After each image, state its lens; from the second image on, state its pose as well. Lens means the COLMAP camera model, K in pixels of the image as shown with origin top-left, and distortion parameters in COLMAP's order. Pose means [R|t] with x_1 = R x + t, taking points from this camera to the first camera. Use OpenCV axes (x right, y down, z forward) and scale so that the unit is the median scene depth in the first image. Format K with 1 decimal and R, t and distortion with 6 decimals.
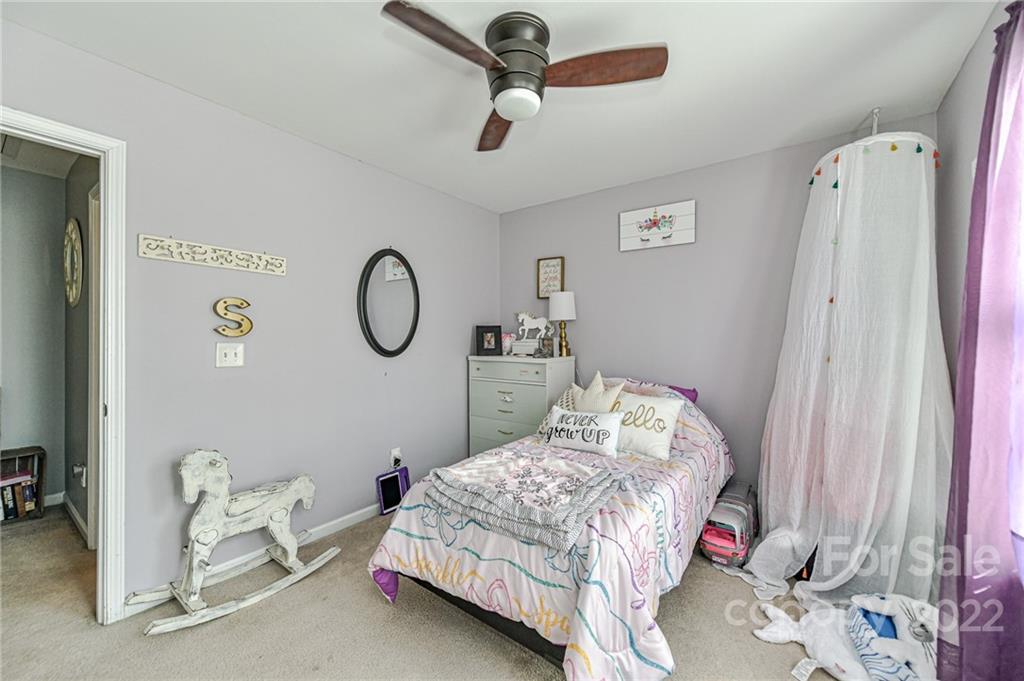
lens RADIAL K [[408.5, 0, 515.0], [0, 408.5, 338.7], [0, 0, 1]] dist [0.002922, -0.000642]
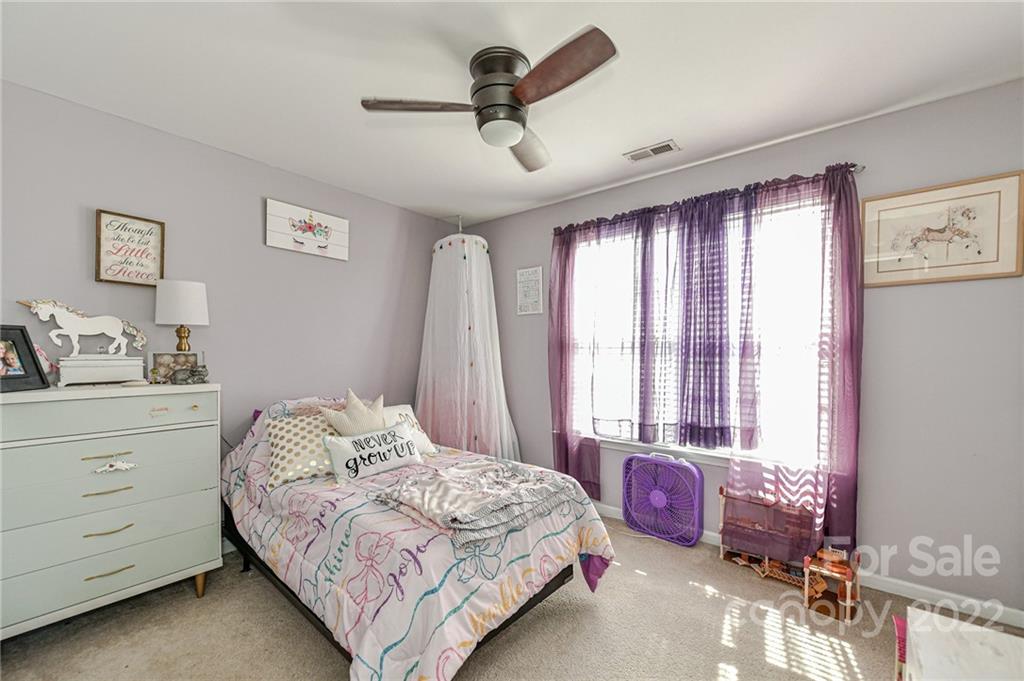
lens RADIAL K [[408.5, 0, 533.5], [0, 408.5, 354.0], [0, 0, 1]] dist [0.002922, -0.000642]
pose [[0.025882, -0.007328, 0.999638, -0.583396], [0.004095, 0.999966, 0.007224, -0.001049], [-0.999657, 0.003906, 0.025911, 0.480948]]
